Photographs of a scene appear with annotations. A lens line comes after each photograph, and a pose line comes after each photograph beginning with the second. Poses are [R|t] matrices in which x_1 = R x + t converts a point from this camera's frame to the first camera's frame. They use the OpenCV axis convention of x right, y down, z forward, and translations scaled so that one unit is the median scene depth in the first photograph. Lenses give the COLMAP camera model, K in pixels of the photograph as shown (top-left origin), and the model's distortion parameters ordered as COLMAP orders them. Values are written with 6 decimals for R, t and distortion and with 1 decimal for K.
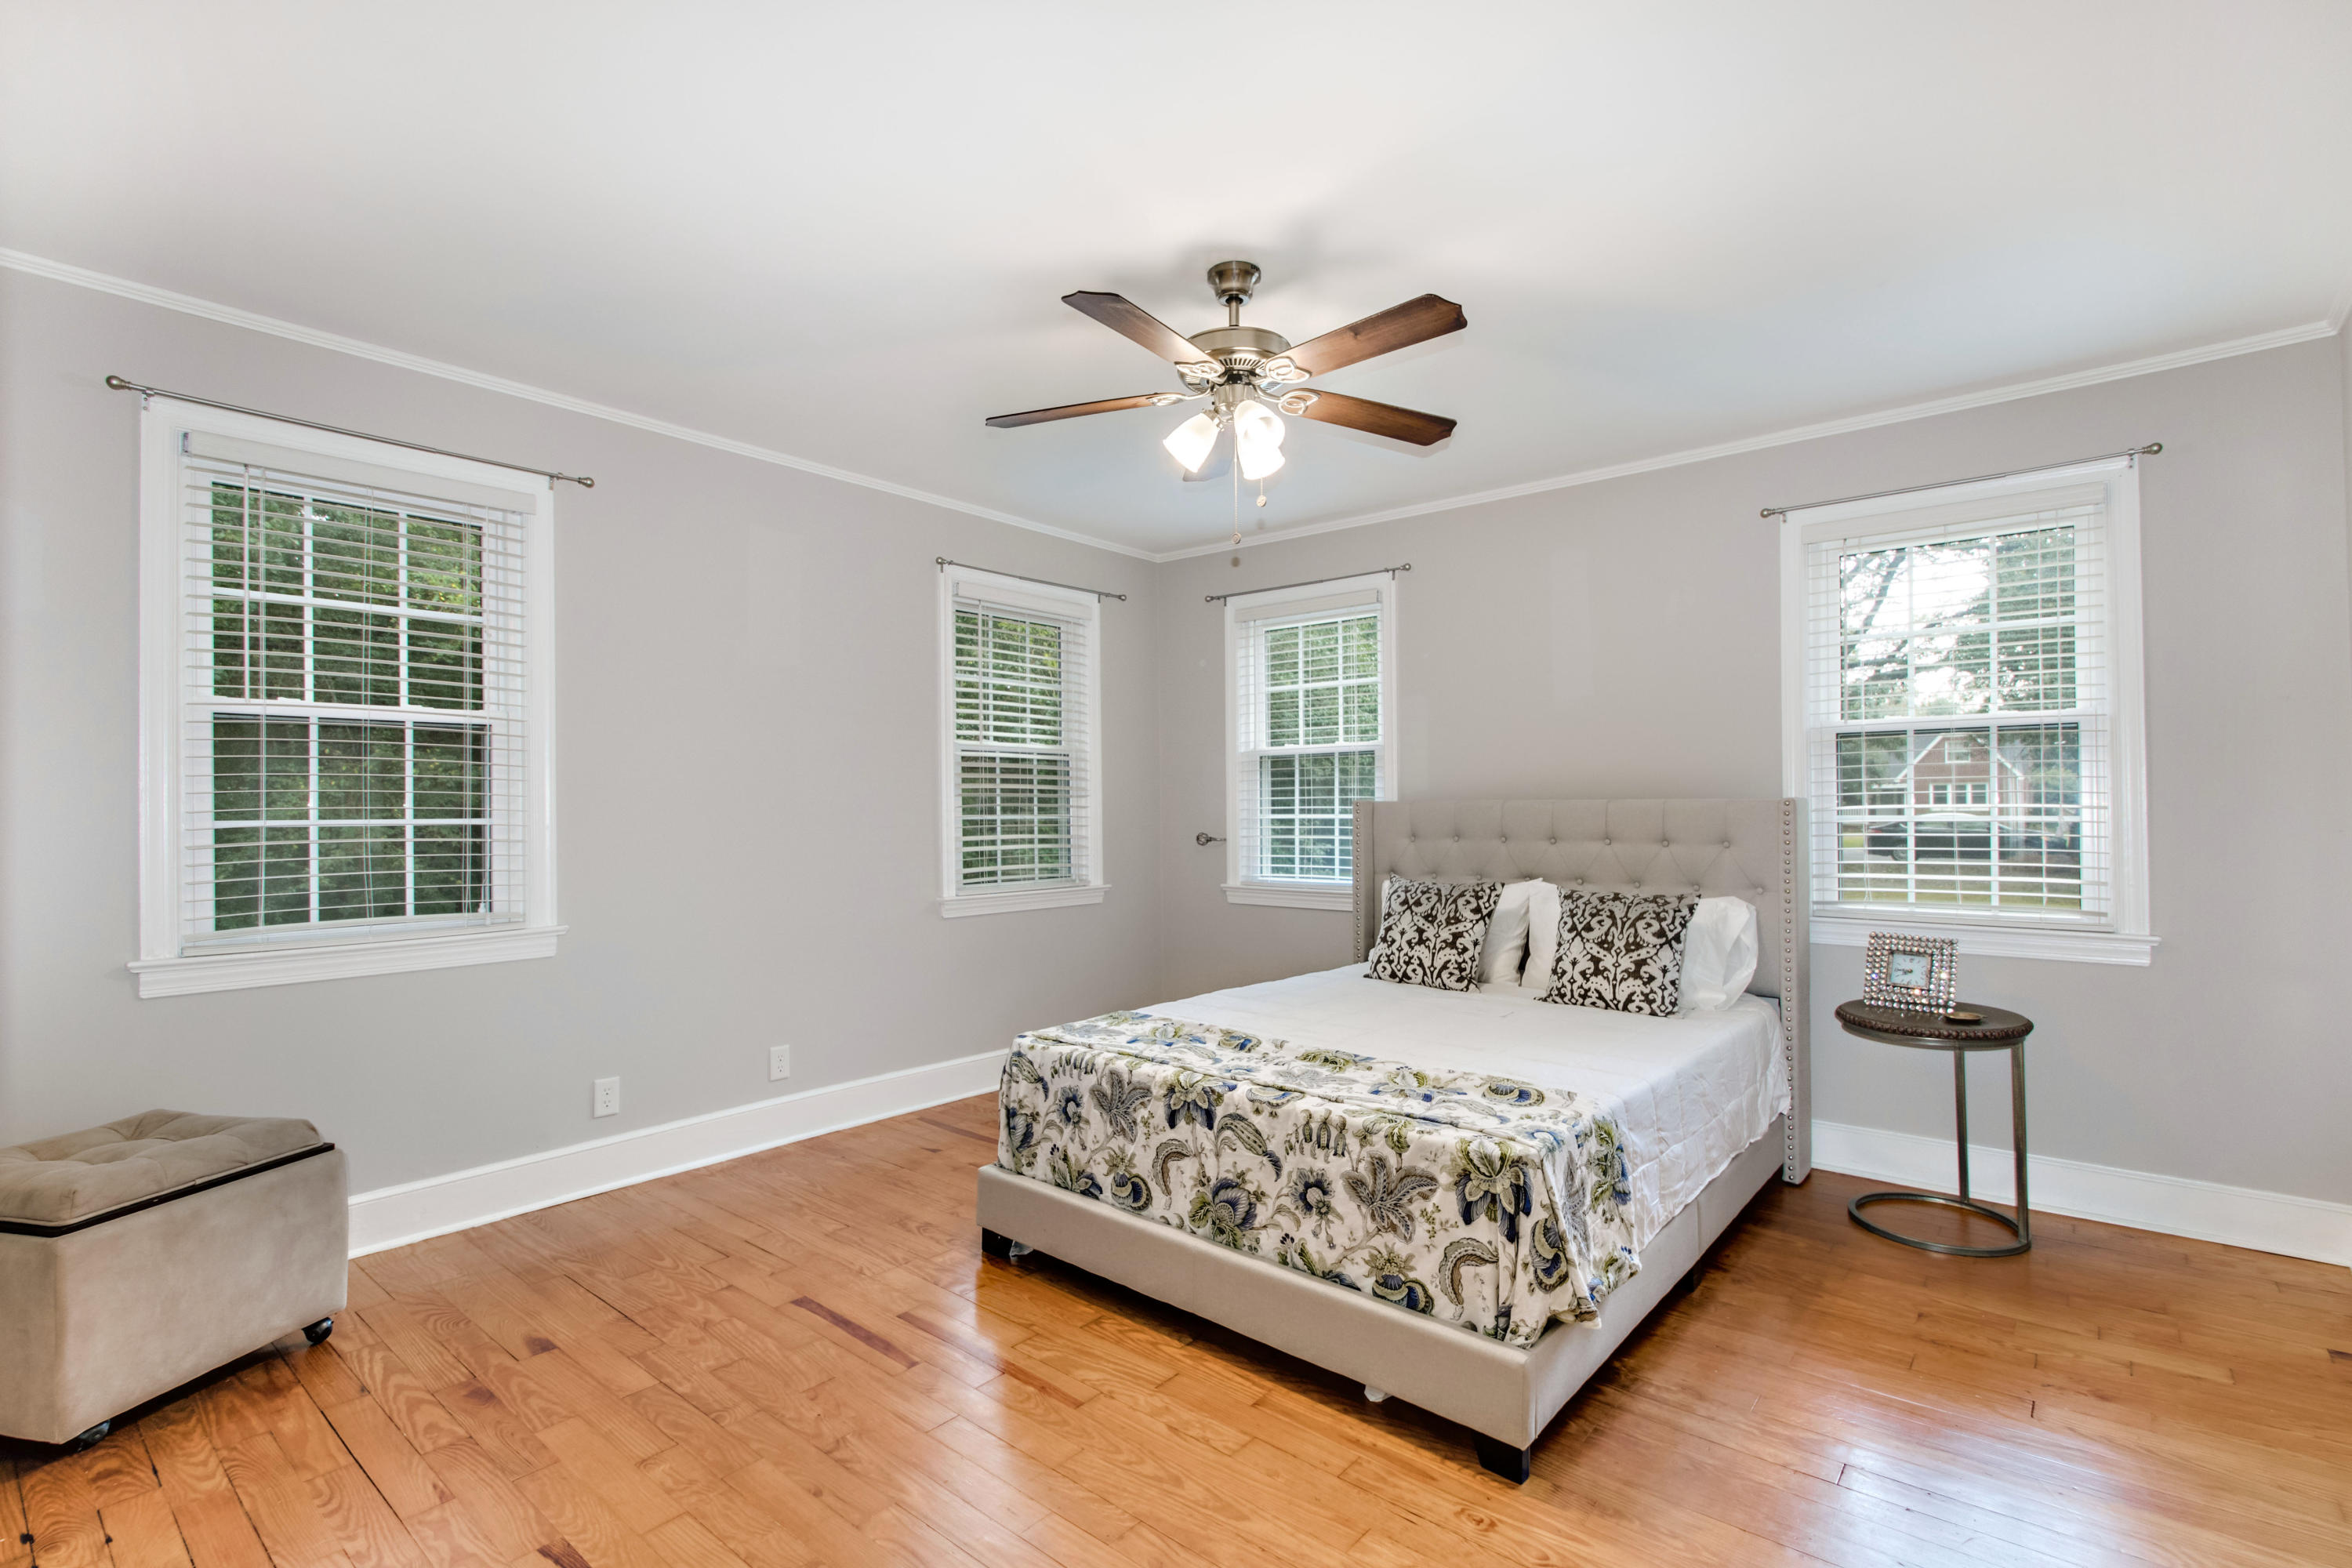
lens RADIAL K [[1088.8, 0, 1197.2], [0, 1088.8, 803.4], [0, 0, 1]] dist [0.000575, 0.000859]
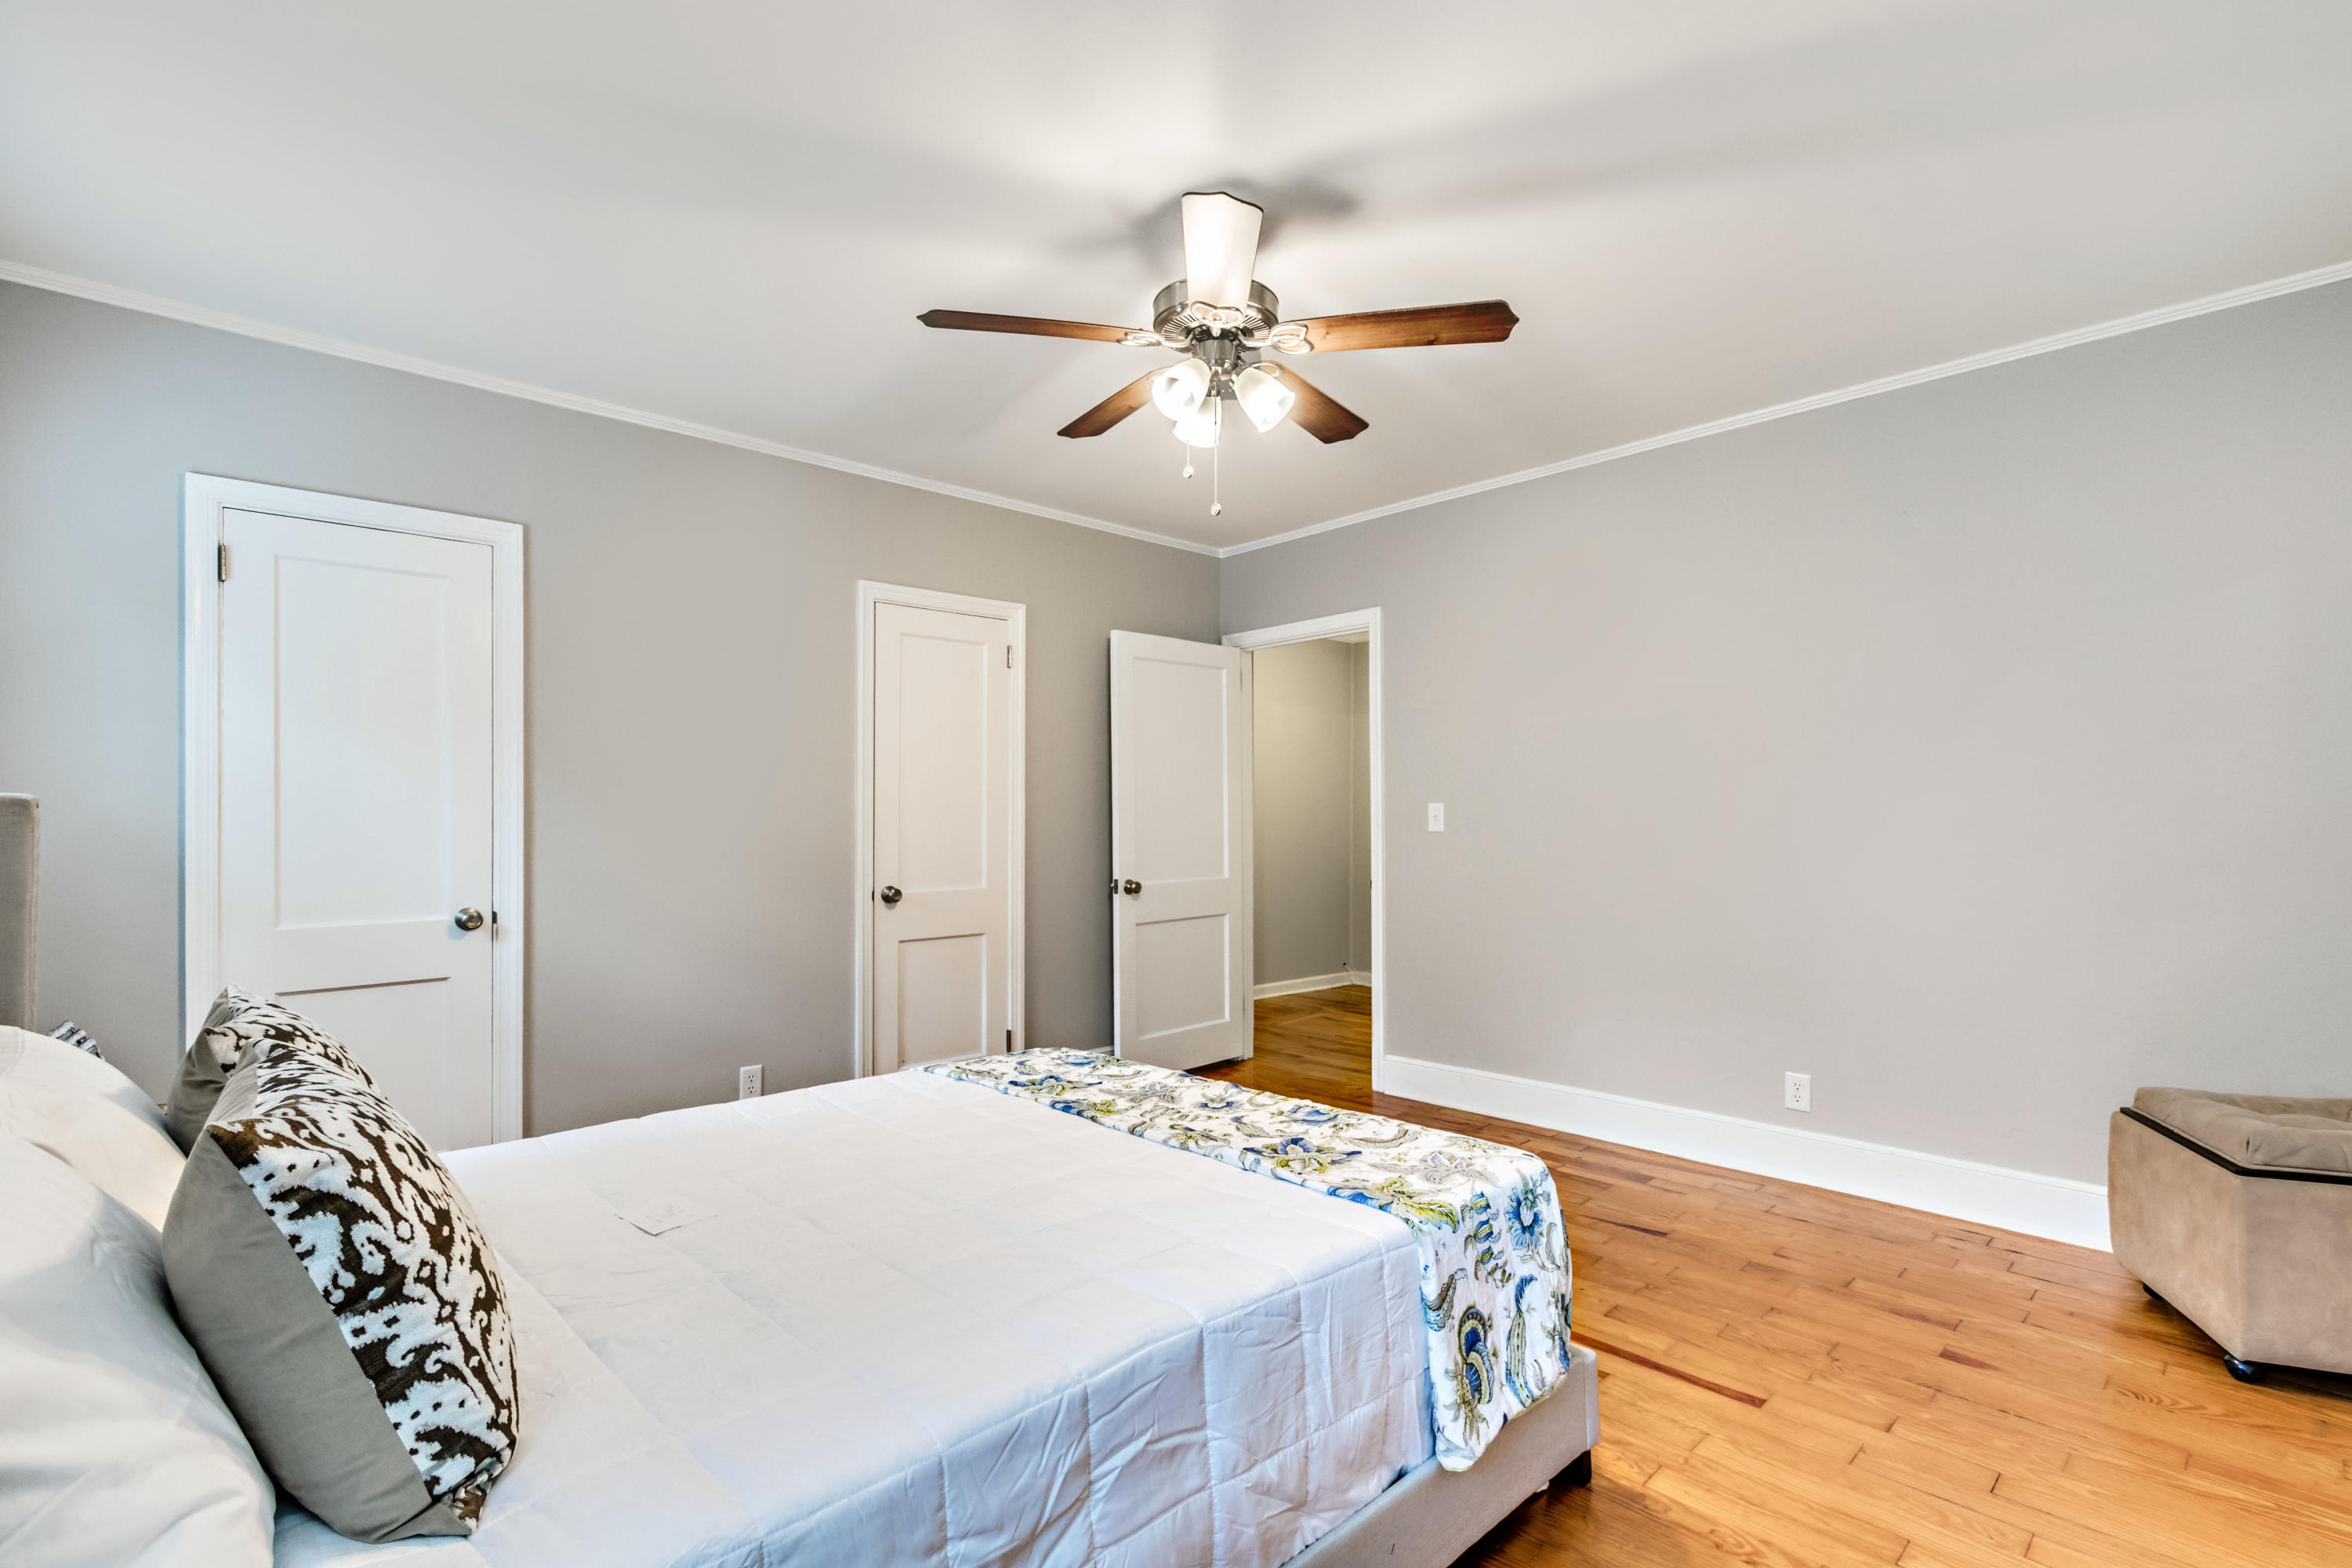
lens RADIAL K [[1088.8, 0, 1197.2], [0, 1088.8, 803.4], [0, 0, 1]] dist [0.000575, 0.000859]
pose [[-0.994850, 0.013224, 0.100489, 0.184200], [0.011830, 0.999826, -0.014452, 0.014860], [-0.100662, -0.013189, -0.994833, 1.717524]]
